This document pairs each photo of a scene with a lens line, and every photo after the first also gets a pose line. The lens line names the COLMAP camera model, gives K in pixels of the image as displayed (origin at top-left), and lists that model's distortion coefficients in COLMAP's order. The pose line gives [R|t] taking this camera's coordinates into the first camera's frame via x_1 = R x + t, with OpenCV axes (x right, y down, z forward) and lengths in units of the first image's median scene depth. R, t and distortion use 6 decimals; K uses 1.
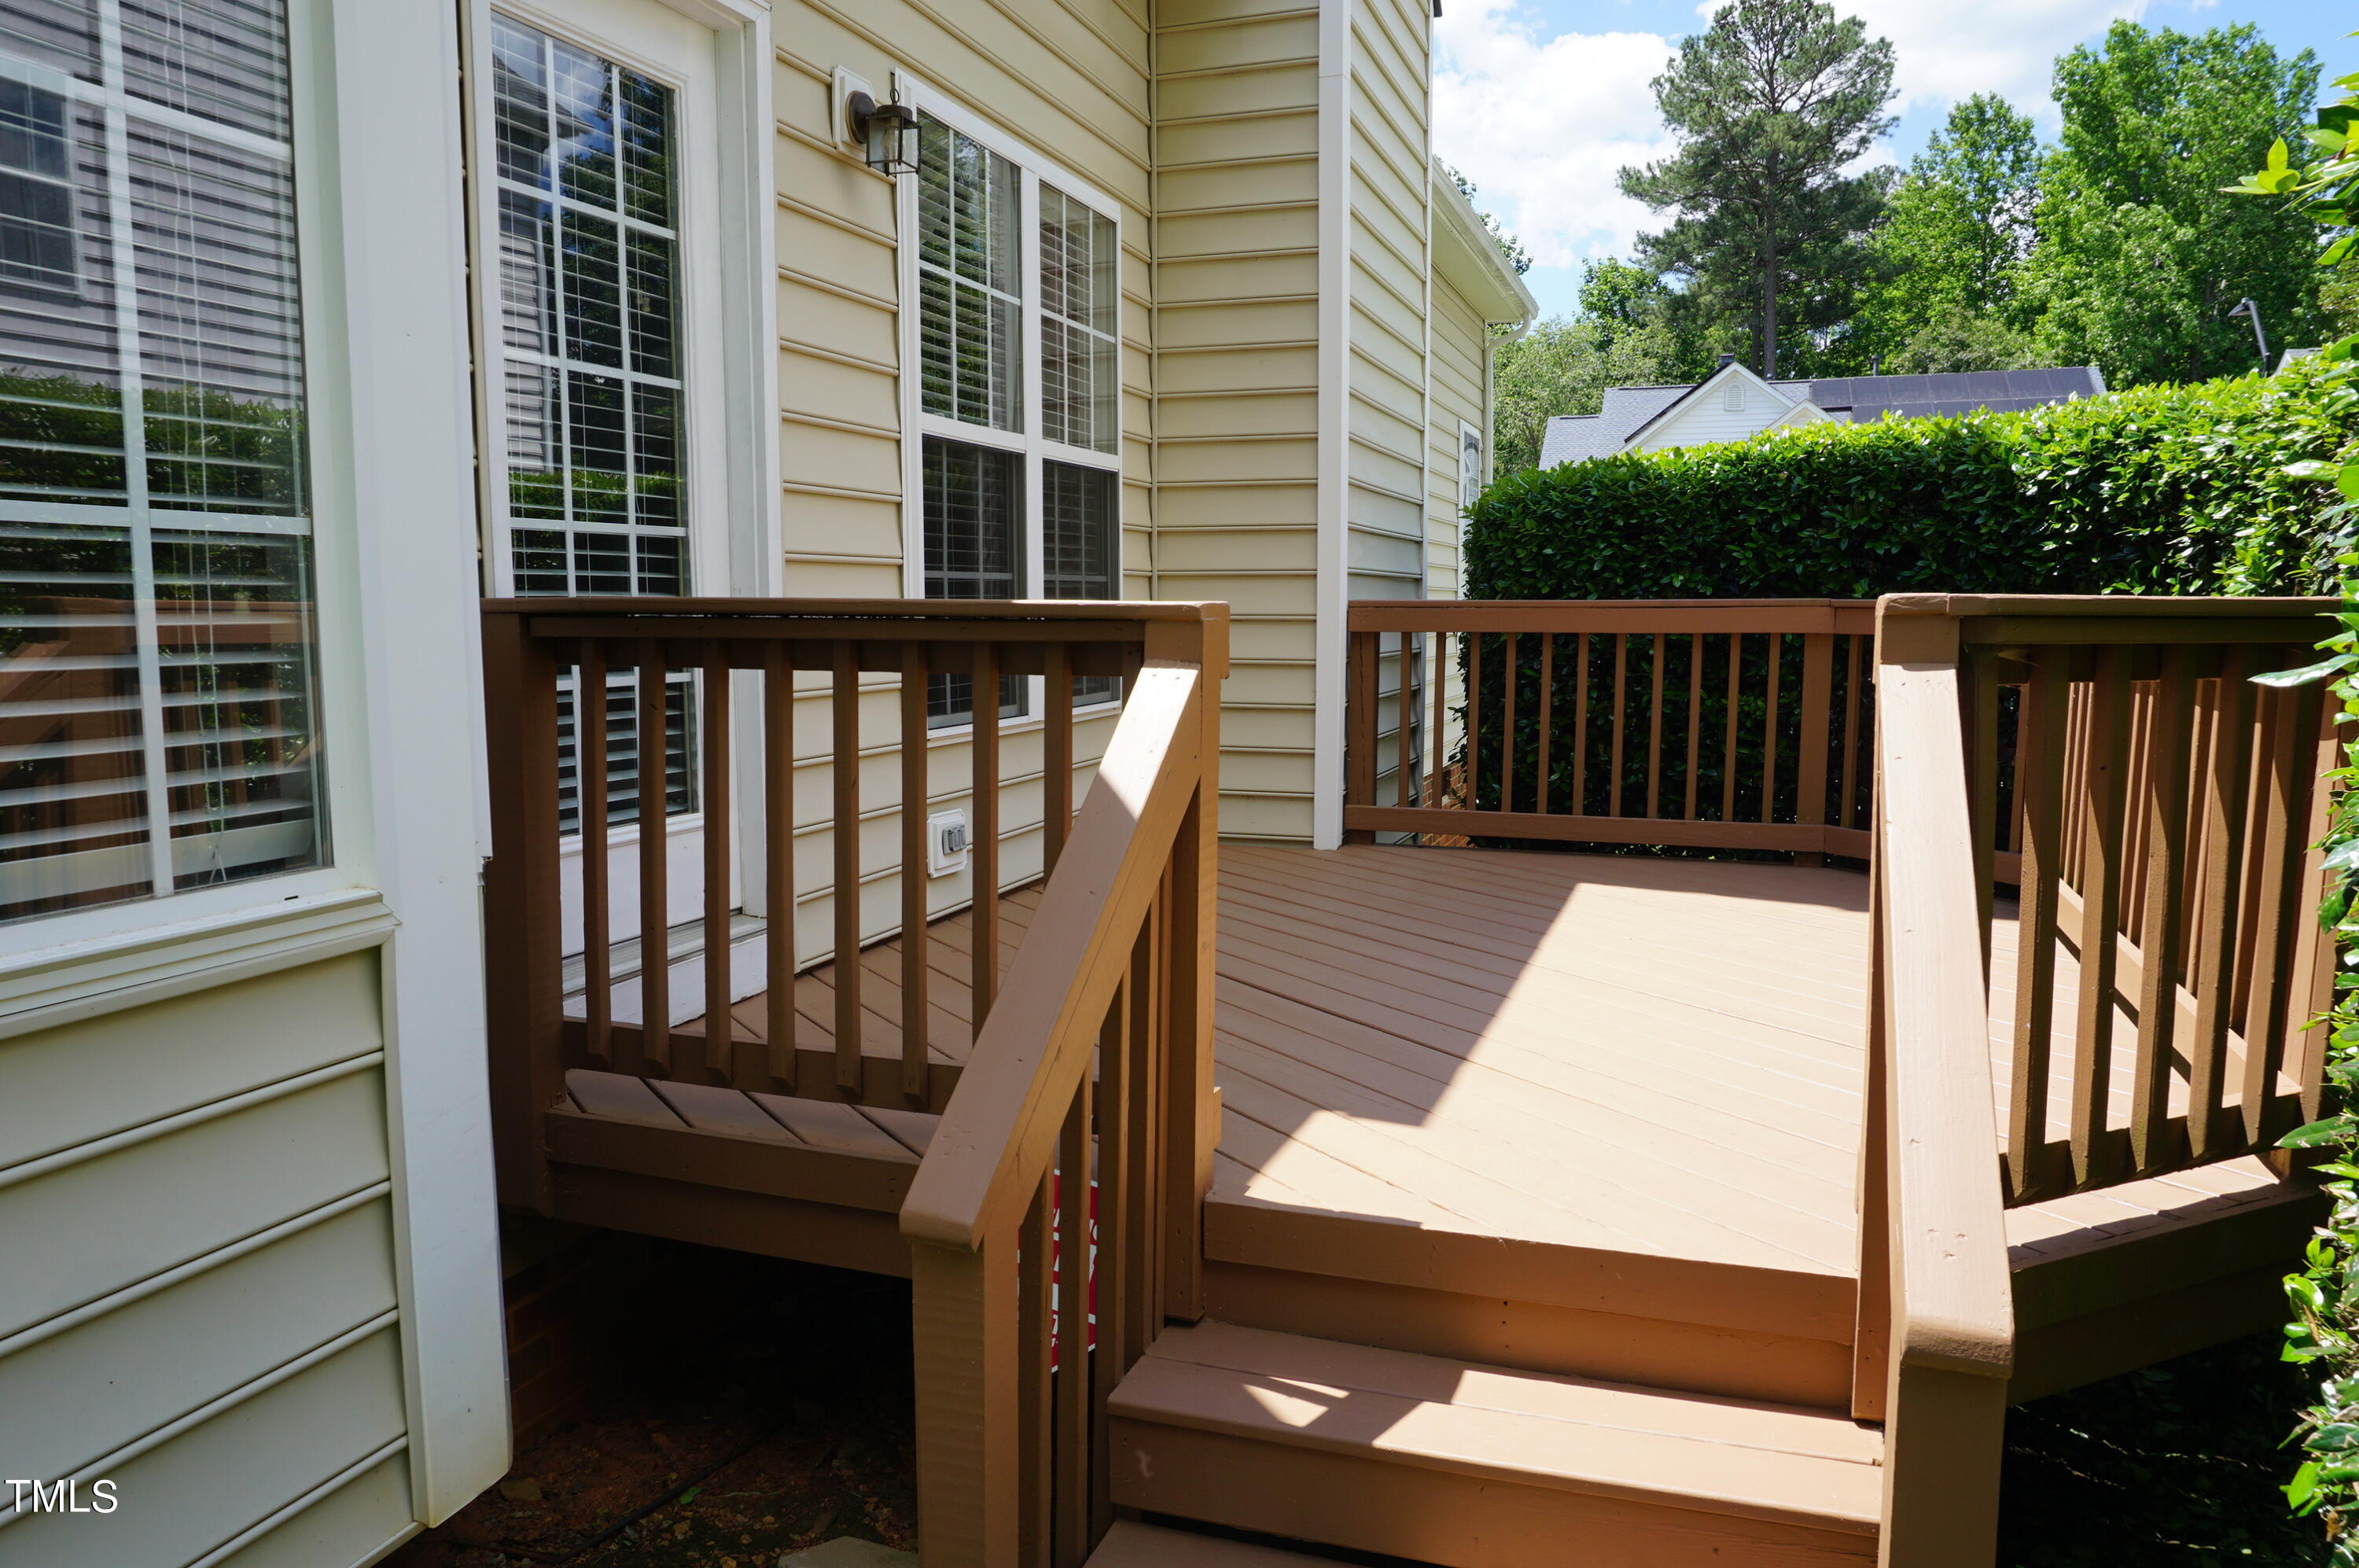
lens RADIAL K [[1601.9, 0, 1179.5], [0, 1601.9, 784.0], [0, 0, 1]] dist [-0.047703, 0.040413]
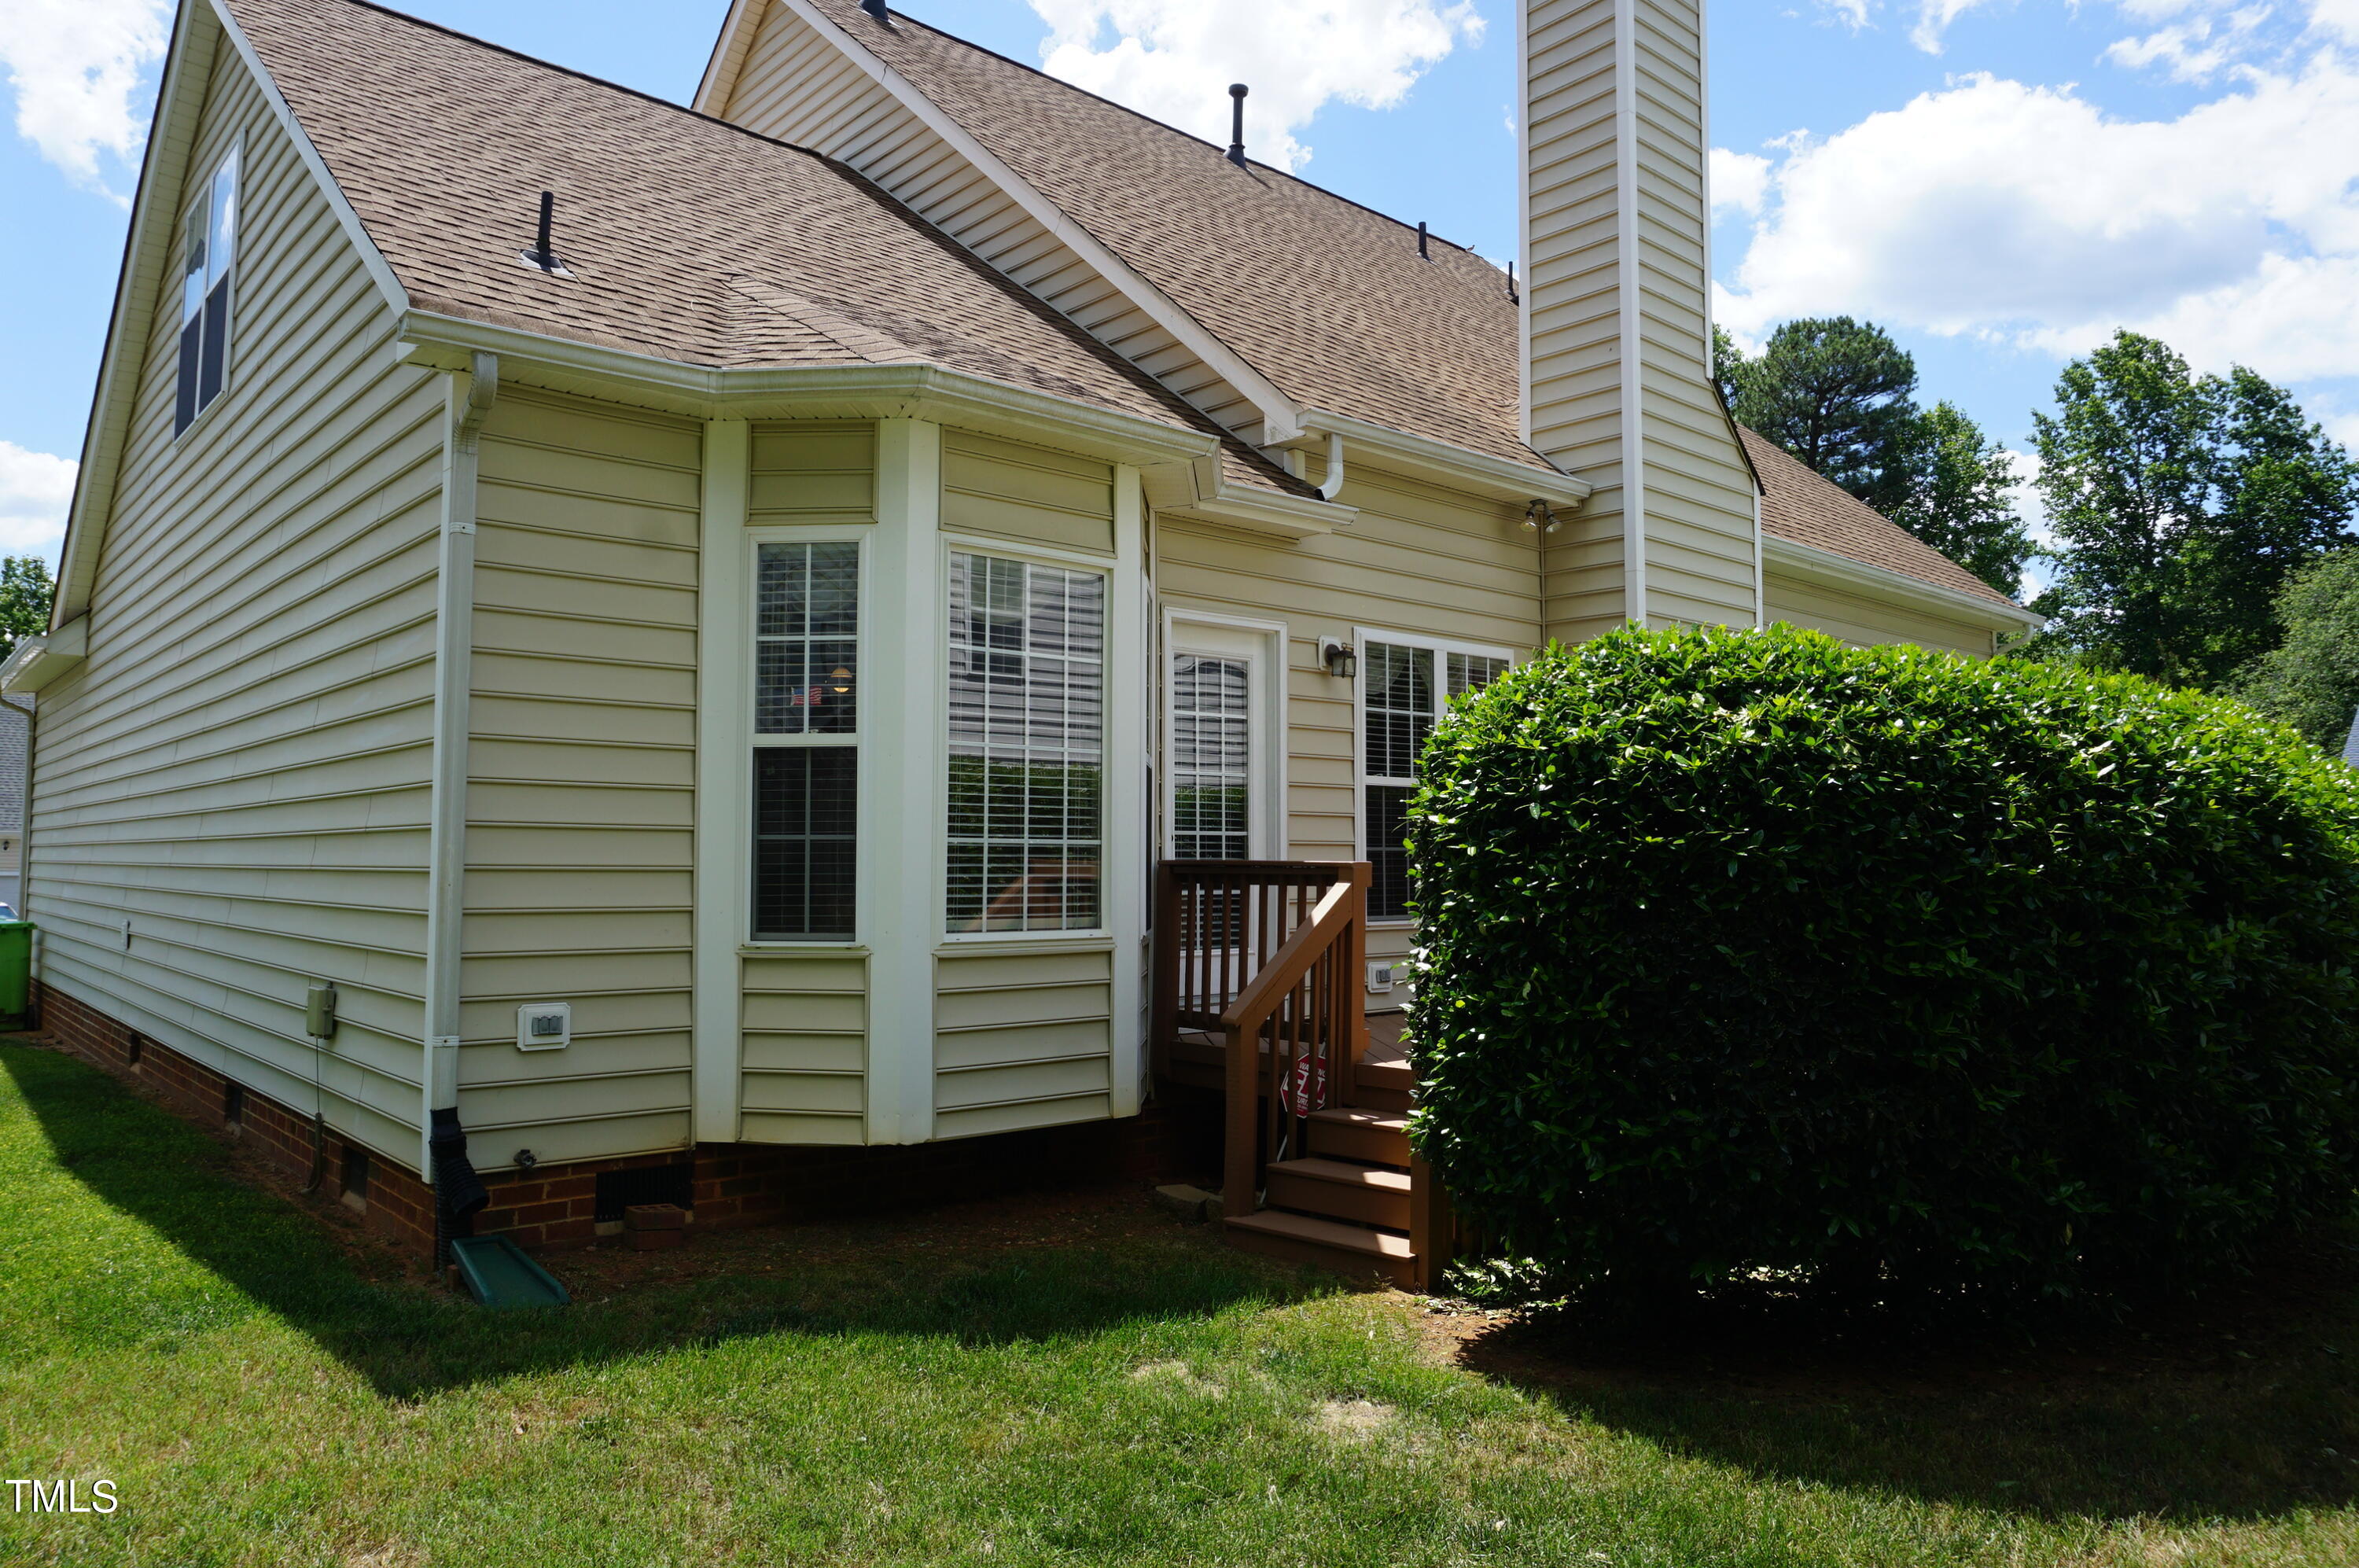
lens RADIAL K [[1601.9, 0, 1179.5], [0, 1601.9, 784.0], [0, 0, 1]] dist [-0.047703, 0.040413]
pose [[0.881646, -0.022470, -0.471376, 0.827076], [-0.053948, 0.987518, -0.147978, 0.150775], [0.468817, 0.155894, 0.869429, -1.317652]]
